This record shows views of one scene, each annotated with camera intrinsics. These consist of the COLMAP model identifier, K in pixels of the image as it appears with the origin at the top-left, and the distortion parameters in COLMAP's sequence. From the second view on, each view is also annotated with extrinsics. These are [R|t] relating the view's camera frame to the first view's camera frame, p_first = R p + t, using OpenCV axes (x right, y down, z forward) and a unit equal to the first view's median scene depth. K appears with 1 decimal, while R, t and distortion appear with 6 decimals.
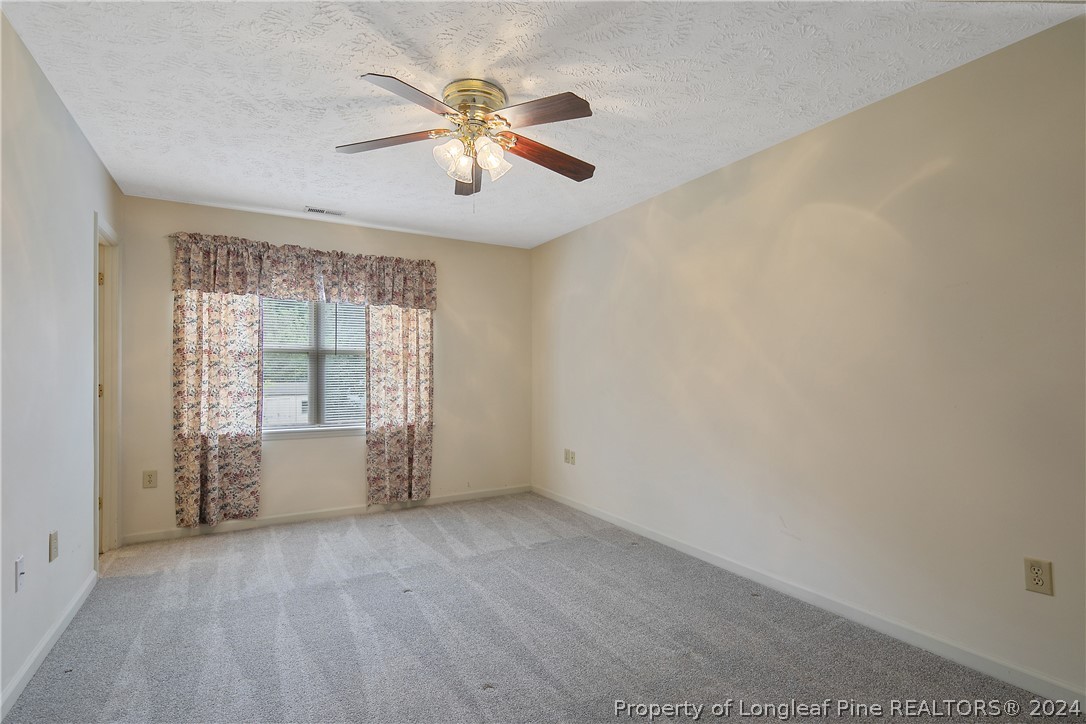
lens RADIAL K [[523.9, 0, 544.0], [0, 523.9, 370.2], [0, 0, 1]] dist [0.002350, -0.003803]
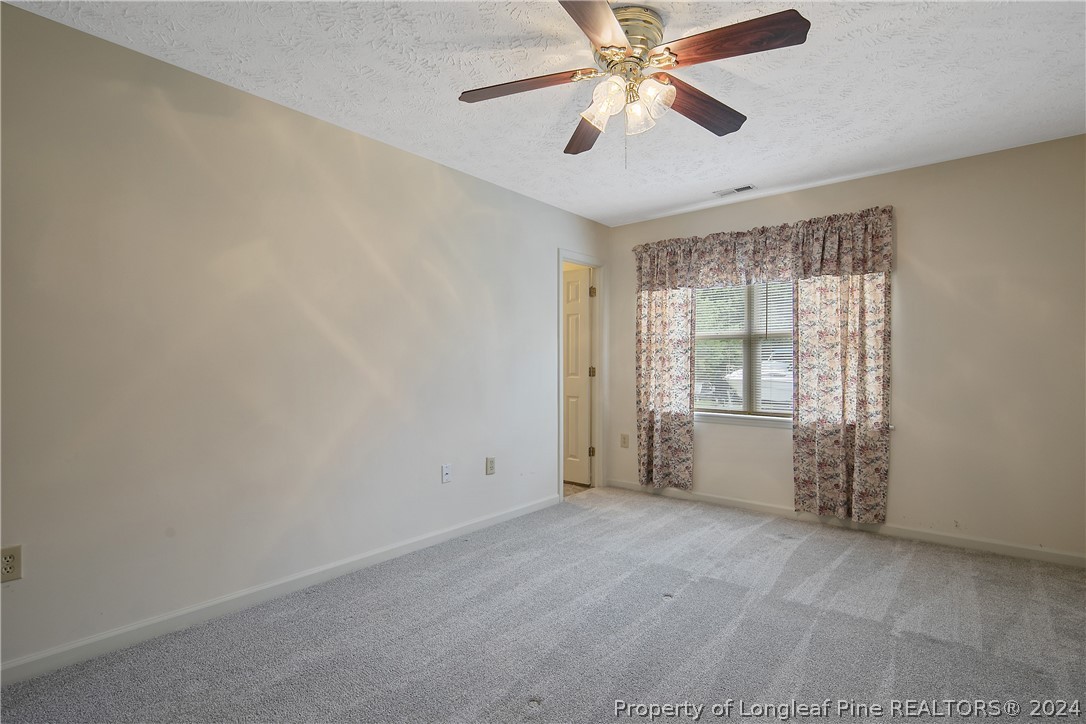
lens RADIAL K [[523.9, 0, 553.9], [0, 523.9, 363.0], [0, 0, 1]] dist [0.002350, -0.003803]
pose [[0.348321, 0.002118, -0.937373, 0.380705], [0.008435, 0.999950, 0.005394, 0.005893], [0.937337, -0.009786, 0.348286, 0.360313]]
